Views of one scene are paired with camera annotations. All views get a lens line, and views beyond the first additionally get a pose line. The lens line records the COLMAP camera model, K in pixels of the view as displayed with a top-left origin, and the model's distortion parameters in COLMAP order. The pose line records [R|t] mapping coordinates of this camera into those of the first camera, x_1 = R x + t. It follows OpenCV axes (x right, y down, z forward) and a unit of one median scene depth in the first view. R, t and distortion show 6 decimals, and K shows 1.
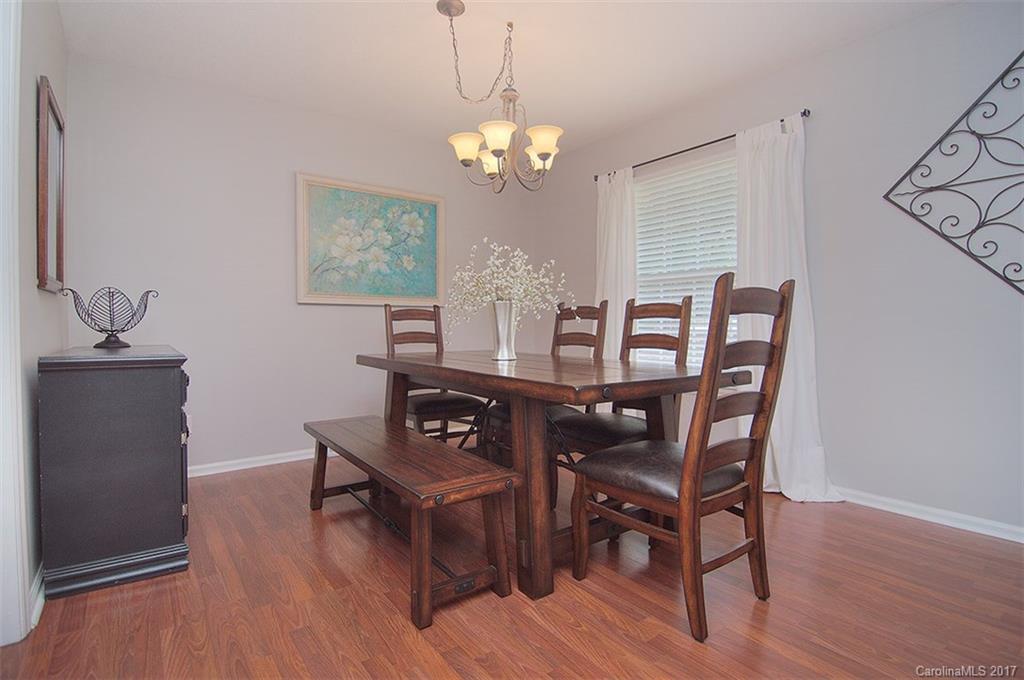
lens RADIAL K [[502.6, 0, 512.0], [0, 502.6, 340.0], [0, 0, 1]] dist [-0.010605, -0.000834]
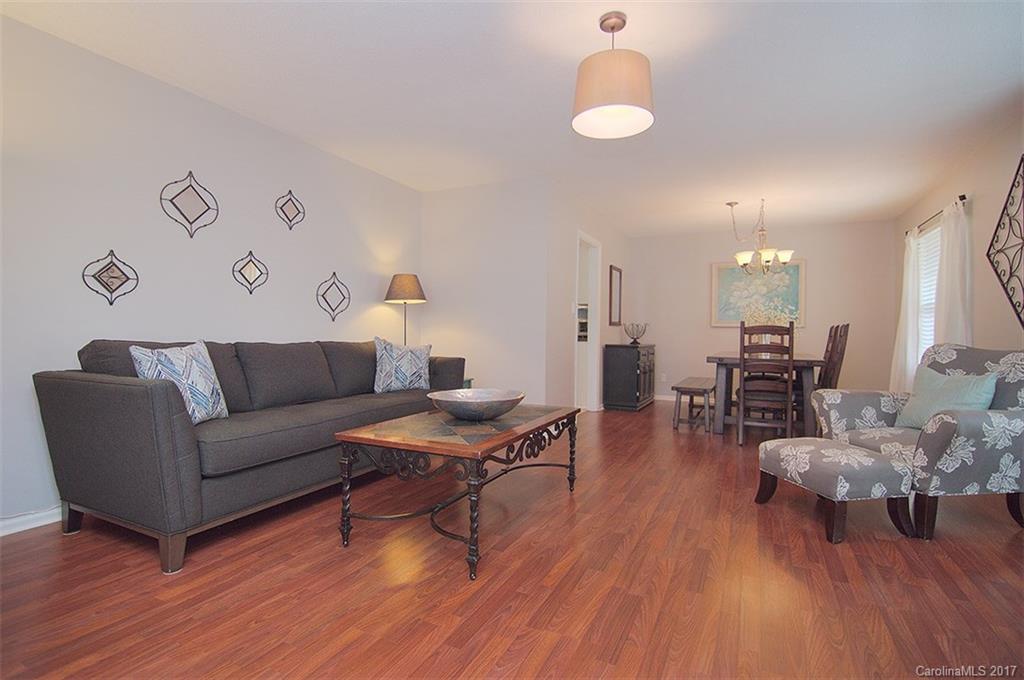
lens RADIAL K [[502.6, 0, 512.0], [0, 502.6, 340.0], [0, 0, 1]] dist [-0.010605, -0.000834]
pose [[0.455479, 0.014346, -0.890131, 1.122714], [-0.034248, 0.999412, -0.001417, 0.014387], [0.889588, 0.031130, 0.455702, -0.731572]]
